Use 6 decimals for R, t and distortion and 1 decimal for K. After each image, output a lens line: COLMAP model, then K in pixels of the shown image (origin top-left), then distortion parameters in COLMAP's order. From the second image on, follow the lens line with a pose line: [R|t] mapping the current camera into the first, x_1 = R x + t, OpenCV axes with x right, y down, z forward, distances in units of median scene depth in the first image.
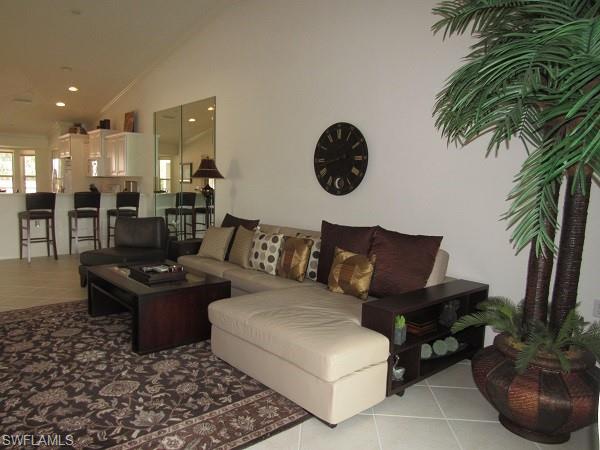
lens RADIAL K [[432.7, 0, 300.0], [0, 432.7, 225.0], [0, 0, 1]] dist [-0.037046, 0.000652]
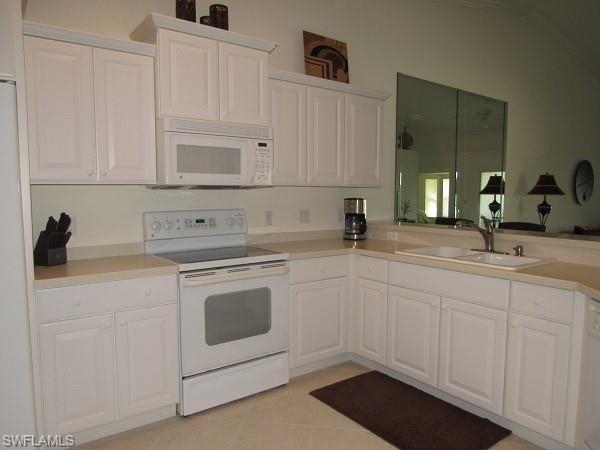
lens RADIAL K [[426.3, 0, 302.0], [0, 426.3, 222.1], [0, 0, 1]] dist [-0.038469, 0.032935]
pose [[0.091819, -0.093916, 0.991337, -1.940308], [0.086026, 0.992569, 0.086065, -0.278704], [-0.992053, 0.077378, 0.099216, 2.310733]]
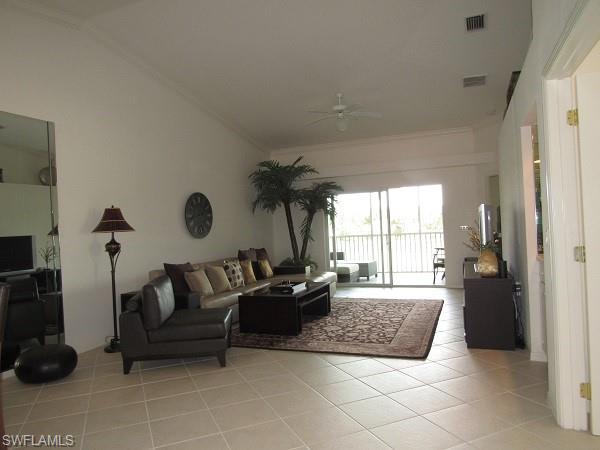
lens RADIAL K [[426.3, 0, 302.0], [0, 426.3, 222.1], [0, 0, 1]] dist [-0.038469, 0.032935]
pose [[-0.447836, 0.005986, 0.894096, -1.764513], [0.116000, 0.991915, 0.051461, -0.198873], [-0.886559, 0.126761, -0.444910, 1.644520]]
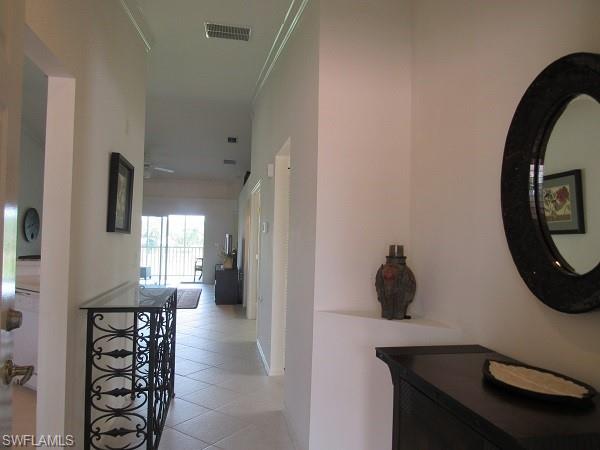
lens RADIAL K [[428.7, 0, 299.6], [0, 428.7, 223.3], [0, 0, 1]] dist [-0.028133, 0.006234]
pose [[-0.856352, -0.026752, 0.515700, -2.535637], [0.002107, 0.998468, 0.055294, -0.325914], [-0.516389, 0.048438, -0.854983, 2.533062]]
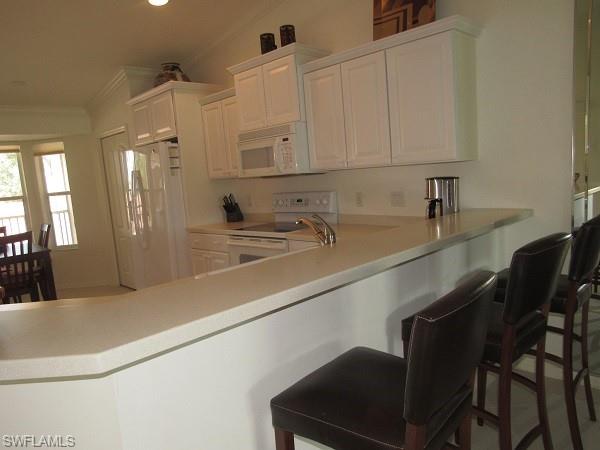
lens RADIAL K [[432.7, 0, 300.0], [0, 432.7, 225.0], [0, 0, 1]] dist [-0.037046, 0.000652]
pose [[0.992705, -0.112147, 0.044265, -1.201533], [0.110460, 0.993120, 0.038881, -0.209143], [-0.048321, -0.033708, 0.998263, 1.522348]]
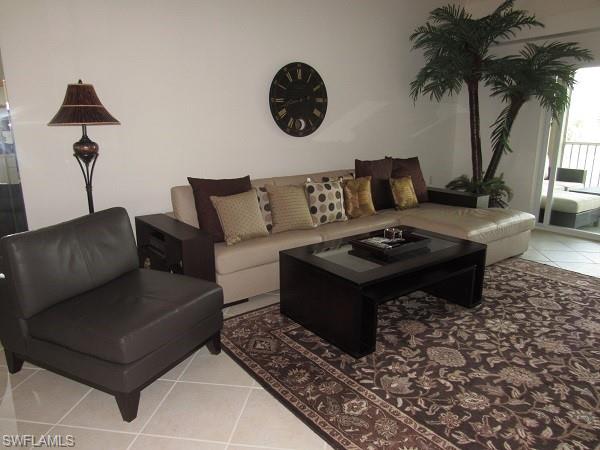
lens RADIAL K [[428.7, 0, 299.6], [0, 428.7, 223.3], [0, 0, 1]] dist [-0.028133, 0.006234]
pose [[0.089794, -0.256334, 0.962408, -1.136640], [0.096646, 0.963994, 0.247739, -0.148444], [-0.991260, 0.070768, 0.111335, 1.099514]]
